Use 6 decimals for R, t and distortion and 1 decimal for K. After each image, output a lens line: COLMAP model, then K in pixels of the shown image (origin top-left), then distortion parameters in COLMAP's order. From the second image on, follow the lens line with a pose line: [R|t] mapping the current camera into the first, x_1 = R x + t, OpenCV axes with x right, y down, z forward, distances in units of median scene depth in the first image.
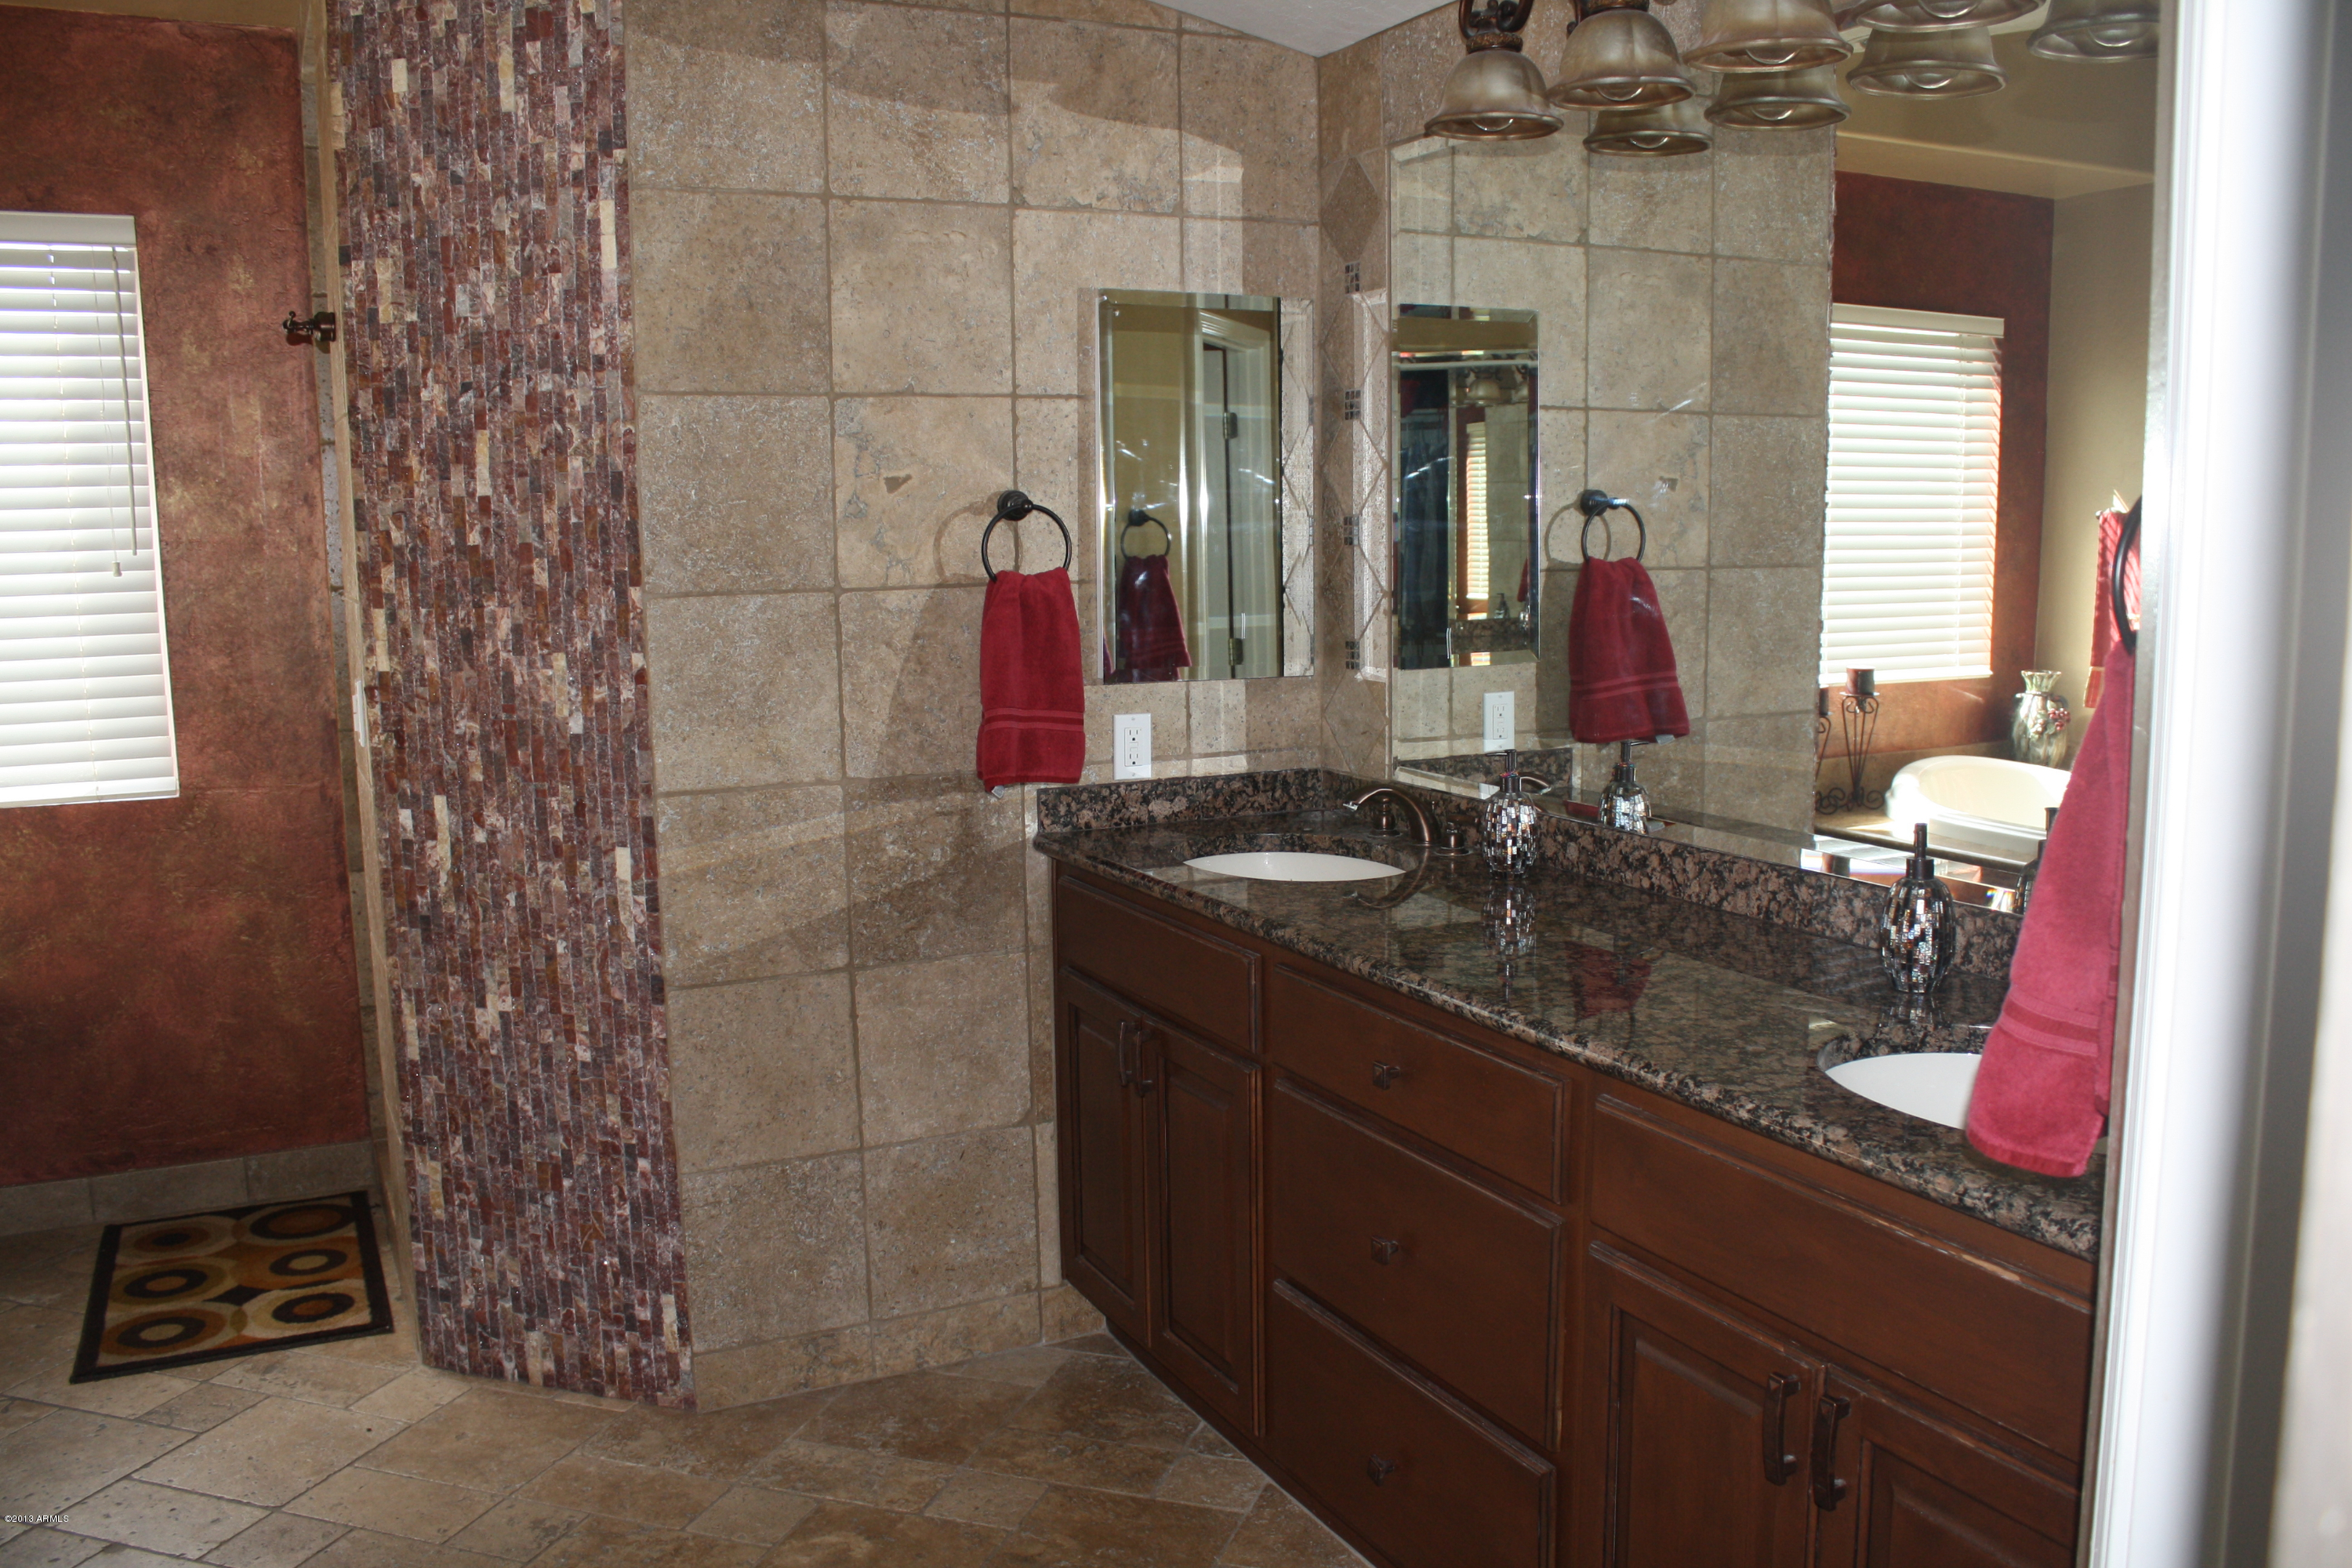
lens RADIAL K [[1972.0, 0, 1188.8], [0, 1972.0, 785.9], [0, 0, 1]] dist [-0.164662, 0.139020]
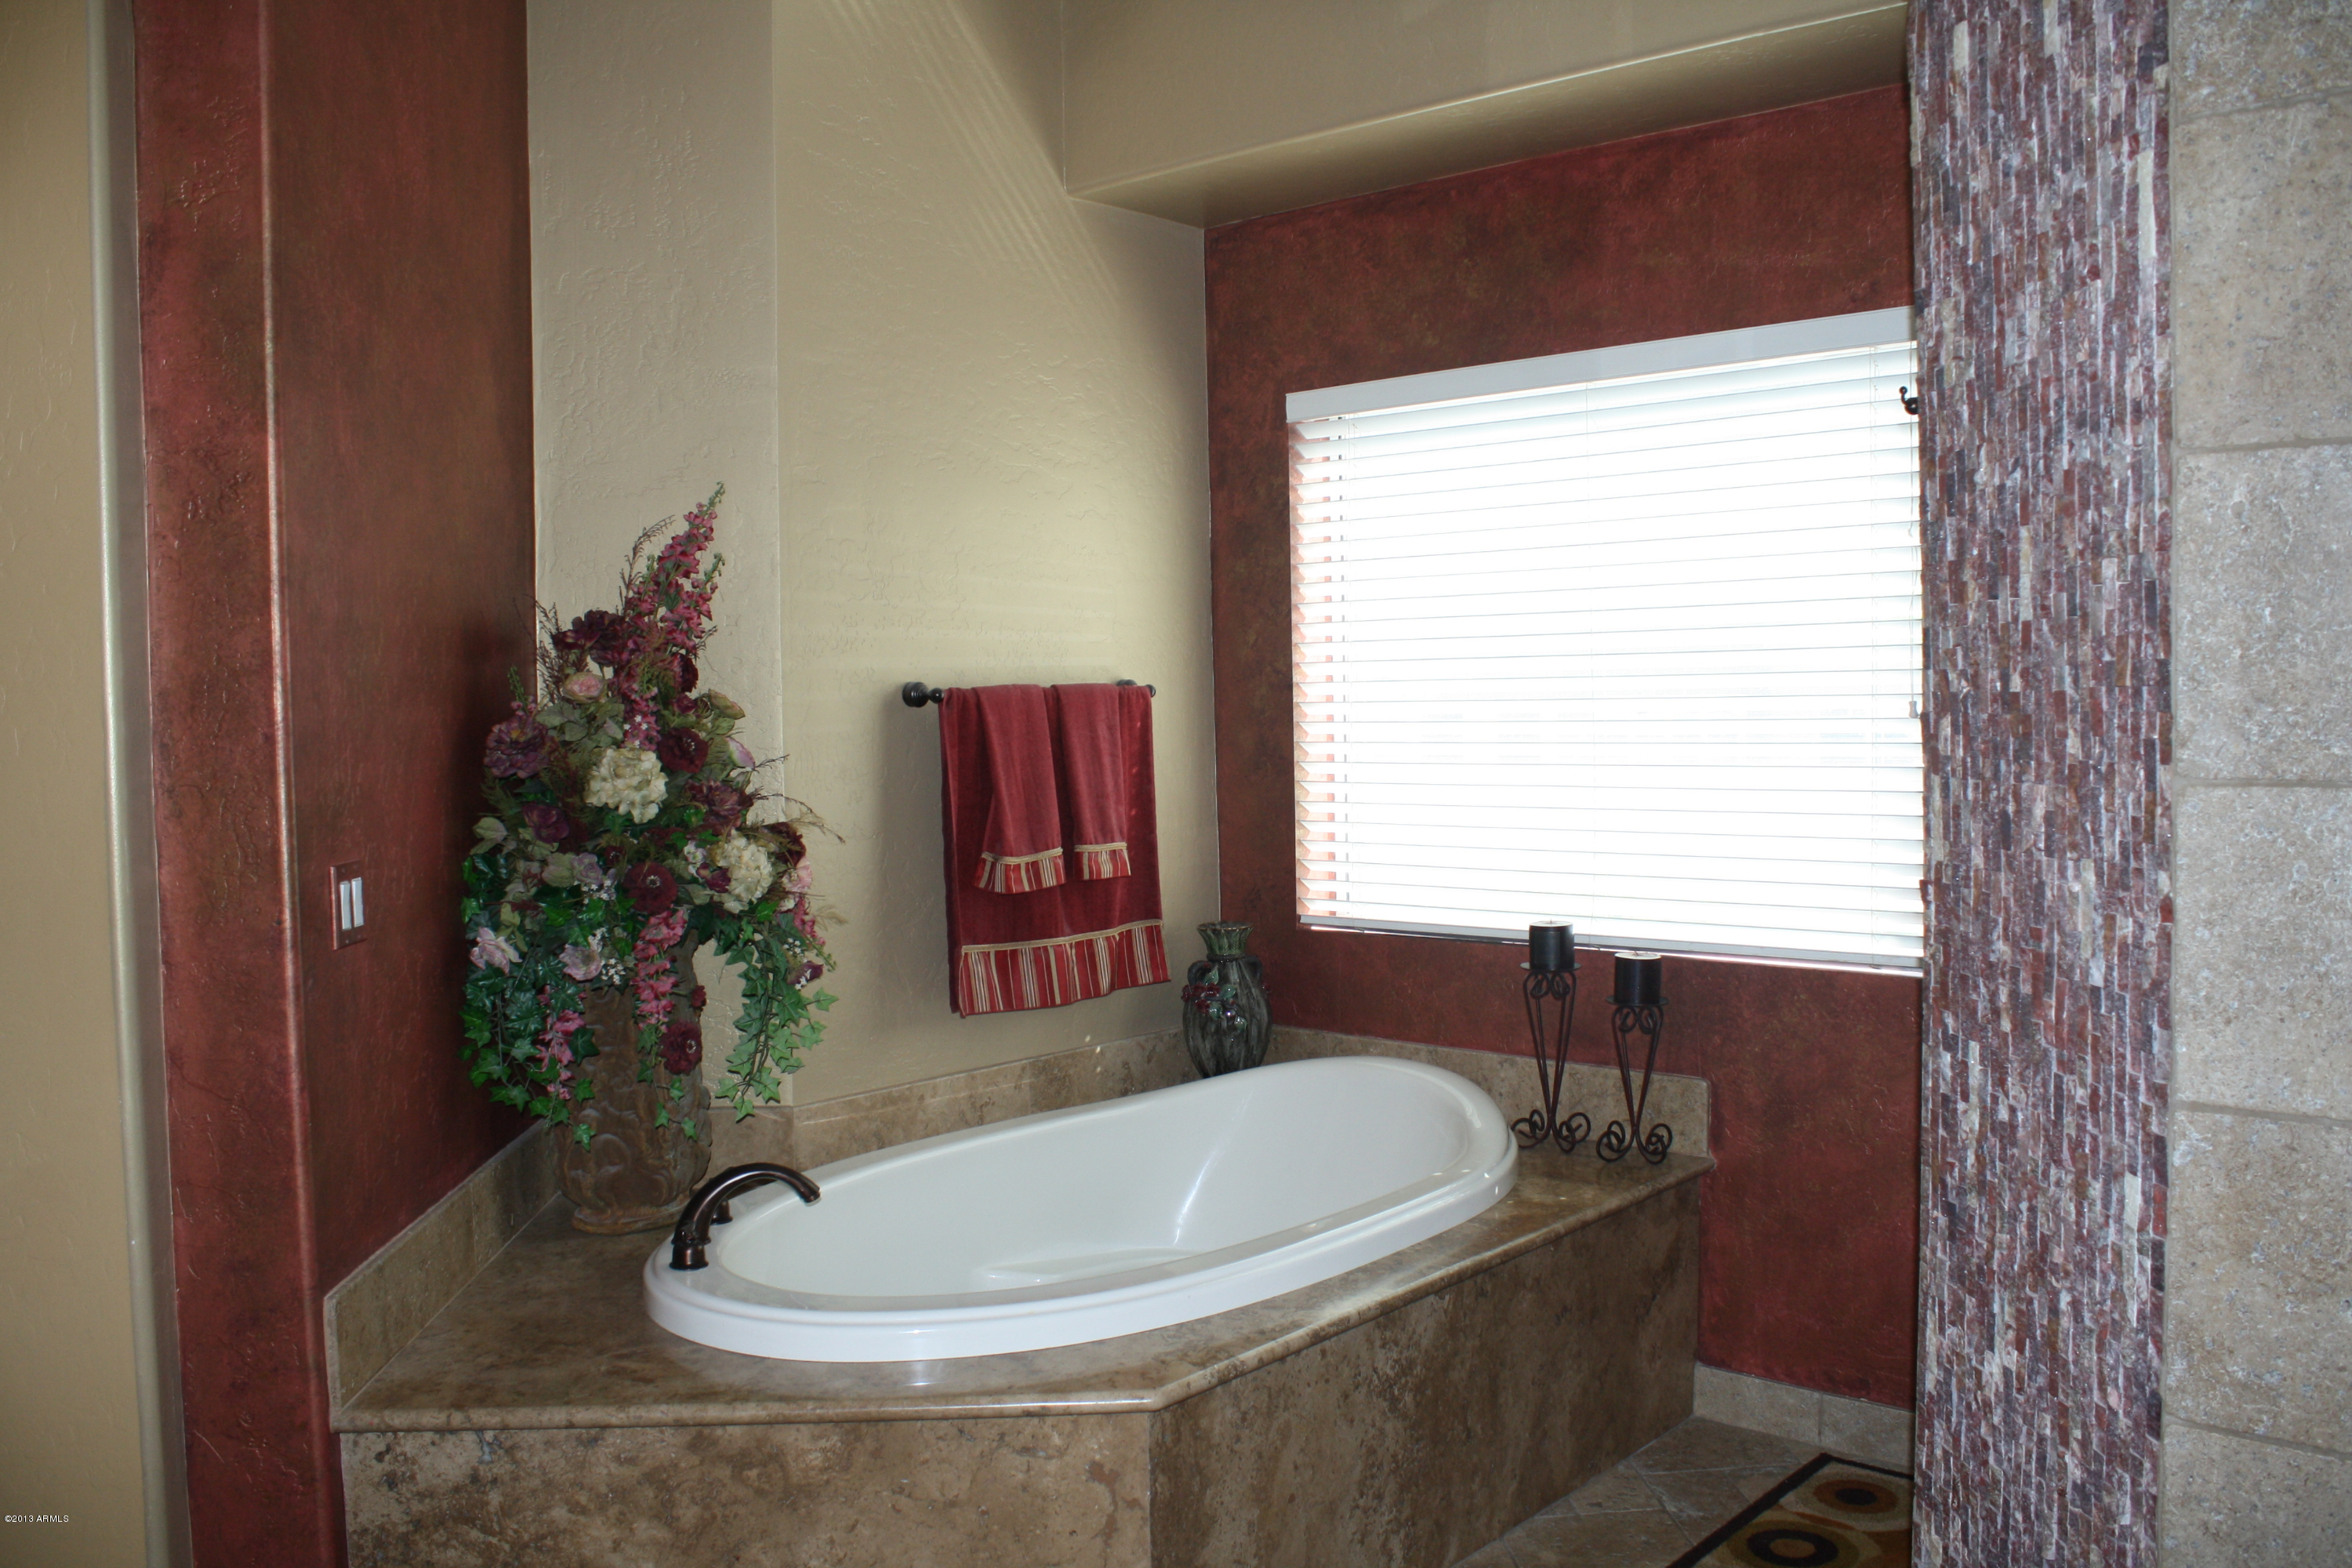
lens RADIAL K [[1972.0, 0, 1170.6], [0, 1972.0, 792.6], [0, 0, 1]] dist [-0.164662, 0.139020]
pose [[0.386722, 0.053893, -0.920620, 0.149997], [-0.115104, 0.993305, 0.009797, -0.062077], [0.914985, 0.102178, 0.390336, 0.466322]]
